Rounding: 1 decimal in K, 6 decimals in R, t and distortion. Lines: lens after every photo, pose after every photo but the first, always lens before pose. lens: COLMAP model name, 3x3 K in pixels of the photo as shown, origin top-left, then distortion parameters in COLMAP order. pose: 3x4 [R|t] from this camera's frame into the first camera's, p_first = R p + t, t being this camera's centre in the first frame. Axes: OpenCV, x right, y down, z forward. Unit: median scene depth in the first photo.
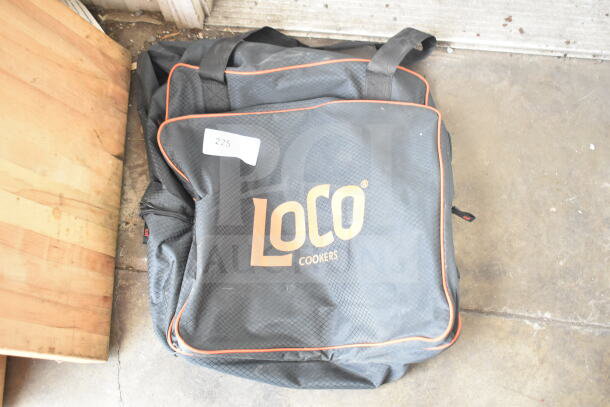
lens RADIAL K [[687.5, 0, 305.7], [0, 687.5, 202.2], [0, 0, 1]] dist [-0.027833, 0.000000]
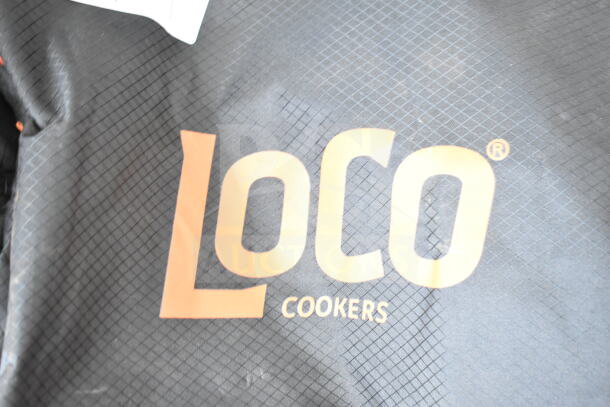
lens RADIAL K [[820.0, 0, 307.1], [0, 820.0, 201.2], [0, 0, 1]] dist [0.034451, 0.000000]
pose [[0.984475, 0.111408, 0.135635, -0.067506], [-0.133756, 0.976547, 0.168719, -0.056865], [-0.113657, -0.184241, 0.976288, 0.549209]]
